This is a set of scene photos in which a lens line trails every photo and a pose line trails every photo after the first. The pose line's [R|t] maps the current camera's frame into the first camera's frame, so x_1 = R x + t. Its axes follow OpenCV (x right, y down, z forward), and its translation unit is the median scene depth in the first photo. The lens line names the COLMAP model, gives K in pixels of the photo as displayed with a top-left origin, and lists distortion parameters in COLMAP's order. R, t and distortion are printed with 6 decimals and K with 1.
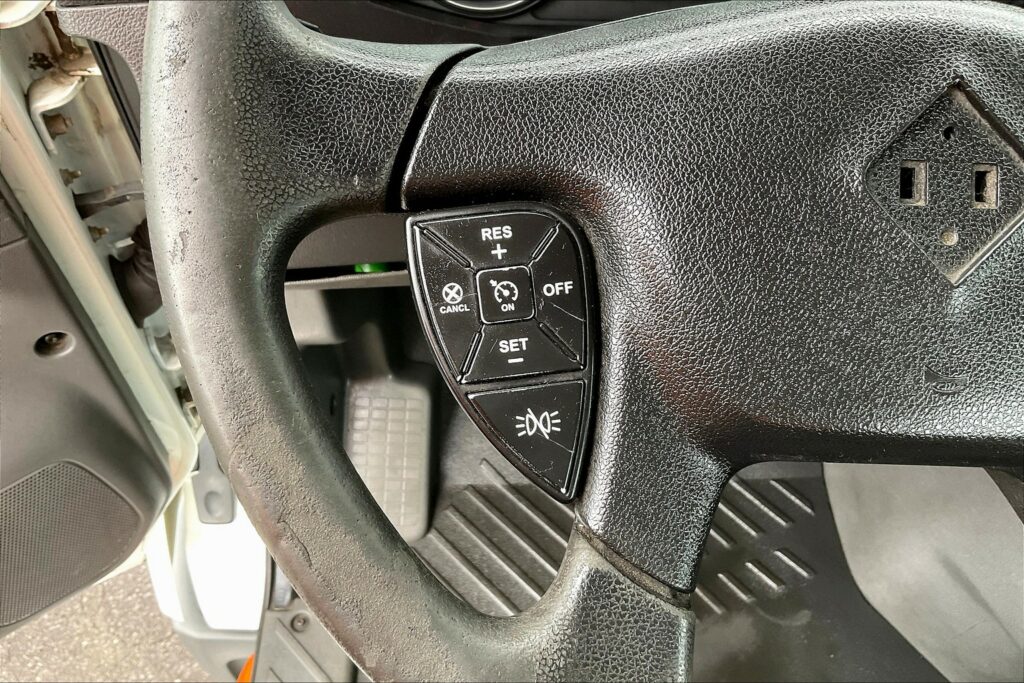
lens RADIAL K [[823.9, 0, 512.0], [0, 823.9, 341.5], [0, 0, 1]] dist [0.063021, -0.126603]
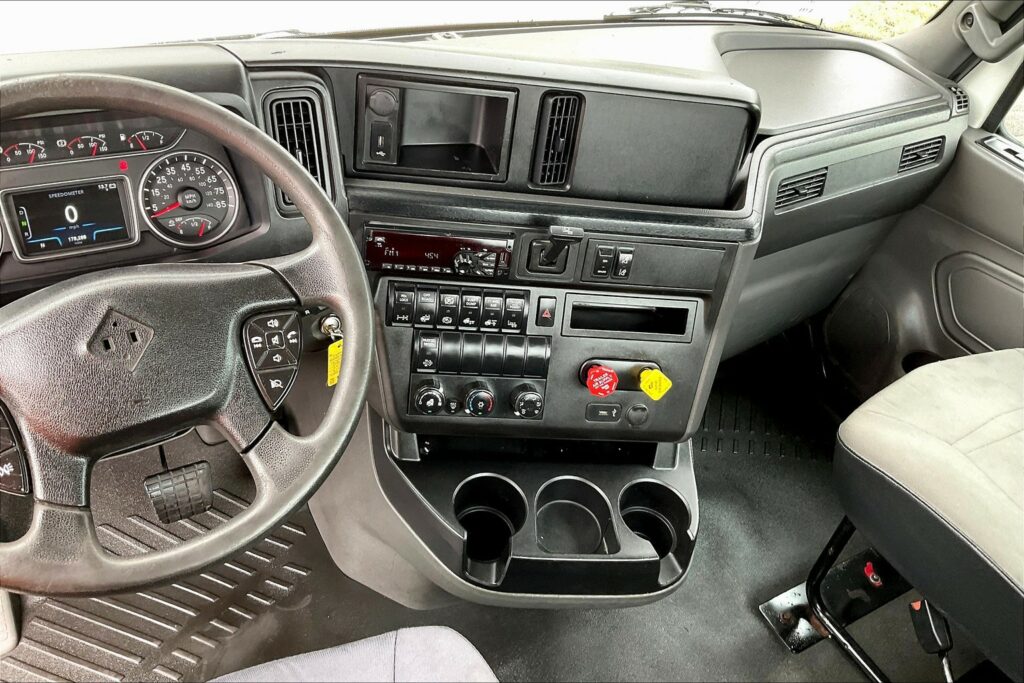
lens RADIAL K [[859.3, 0, 512.0], [0, 859.3, 341.5], [0, 0, 1]] dist [0.071252, -0.163311]
pose [[0.880753, -0.221545, 0.418561, 0.130376], [0.283746, 0.954489, -0.091858, 0.138219], [-0.379161, 0.199670, 0.903531, -0.658807]]
